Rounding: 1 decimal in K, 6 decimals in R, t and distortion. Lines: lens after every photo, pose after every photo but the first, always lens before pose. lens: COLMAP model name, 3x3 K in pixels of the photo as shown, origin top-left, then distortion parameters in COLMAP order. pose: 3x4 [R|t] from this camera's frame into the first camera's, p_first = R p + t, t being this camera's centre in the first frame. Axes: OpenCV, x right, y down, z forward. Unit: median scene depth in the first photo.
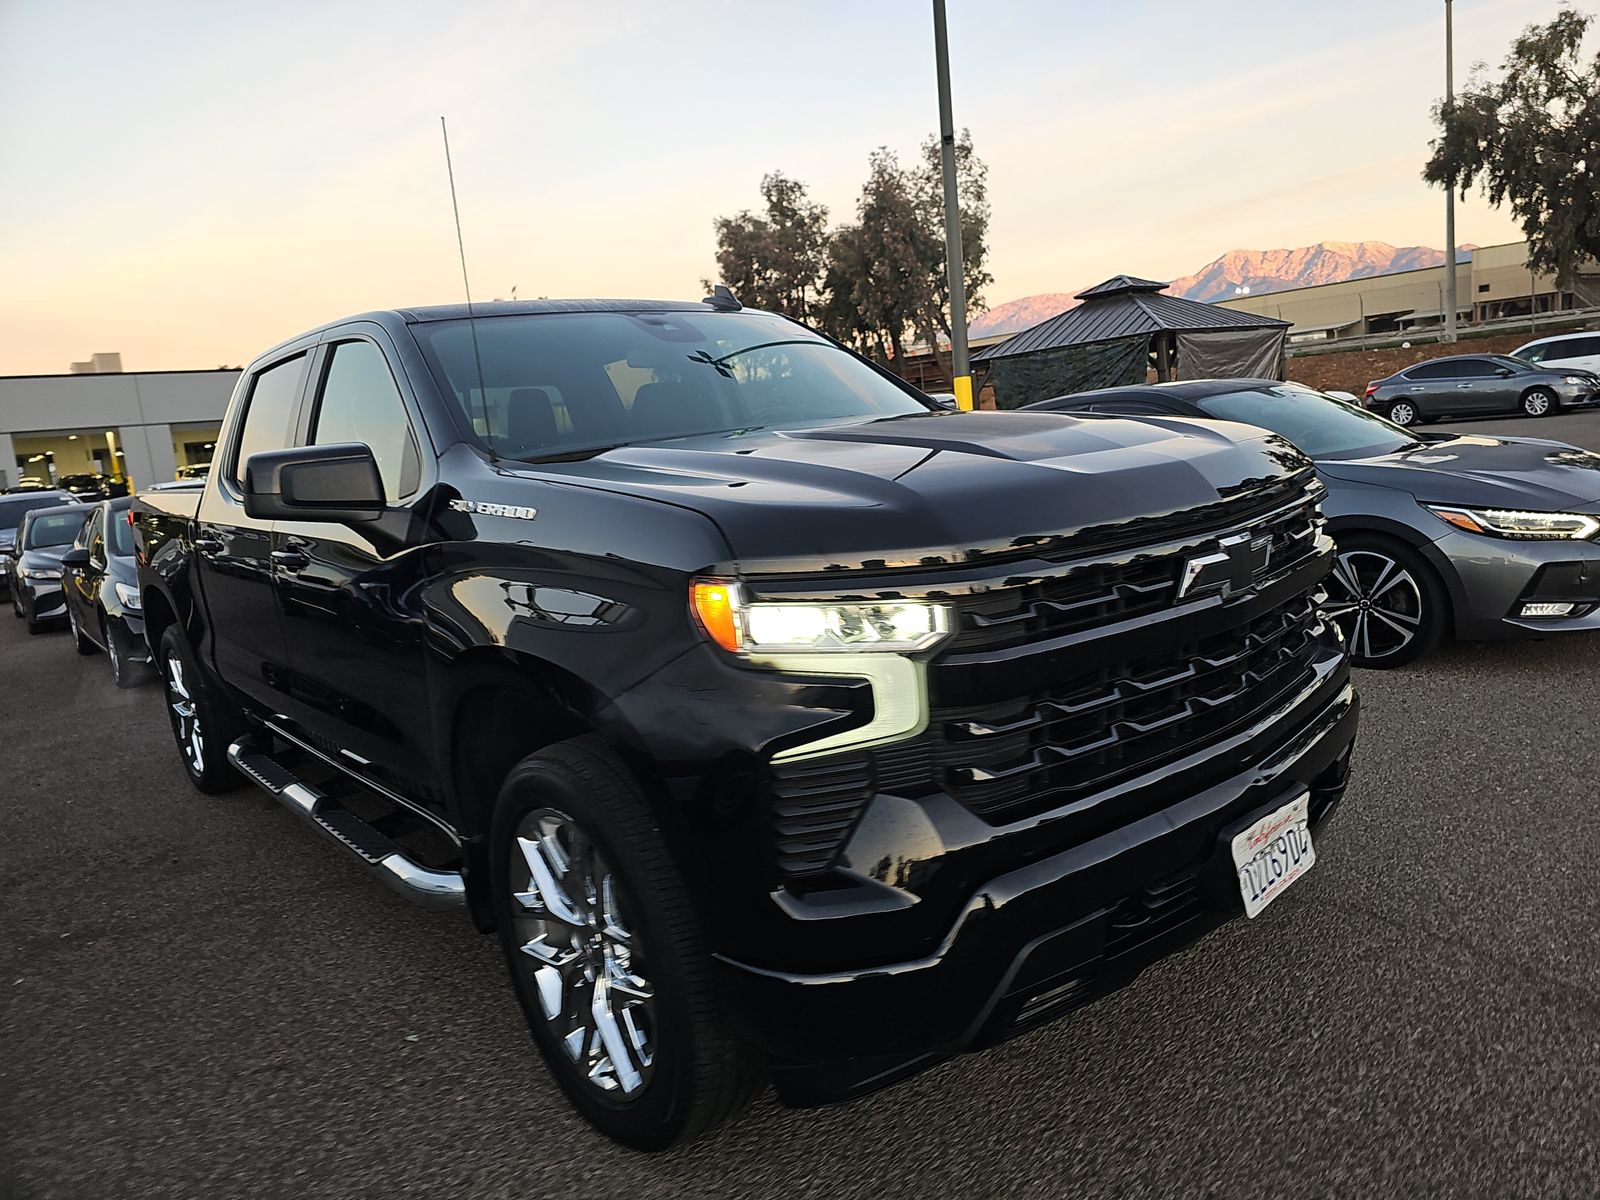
lens RADIAL K [[1046.5, 0, 796.3], [0, 1046.5, 605.0], [0, 0, 1]] dist [0.059385, -0.059129]
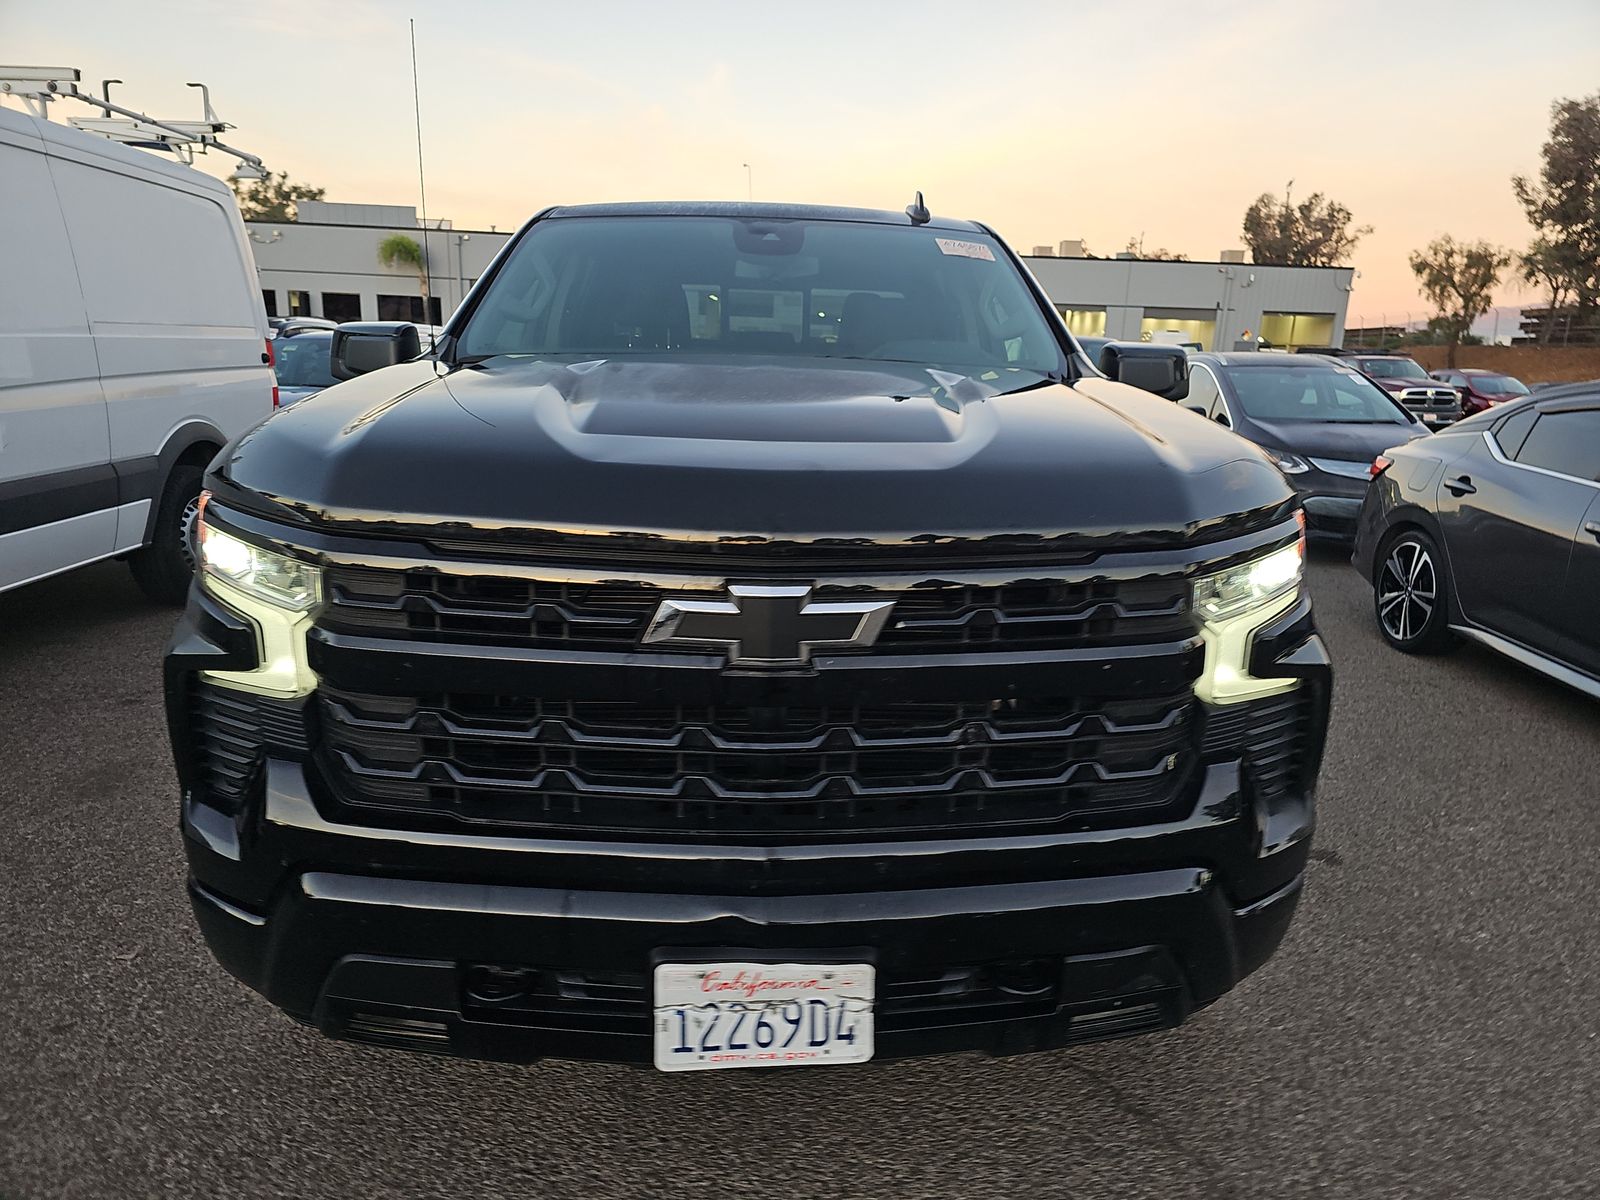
lens RADIAL K [[1046.5, 0, 796.3], [0, 1046.5, 605.0], [0, 0, 1]] dist [0.059385, -0.059129]
pose [[0.781718, 0.262159, -0.565852, 0.849841], [-0.209004, 0.965009, 0.158351, -0.172779], [0.587566, -0.005520, 0.809158, 0.436241]]
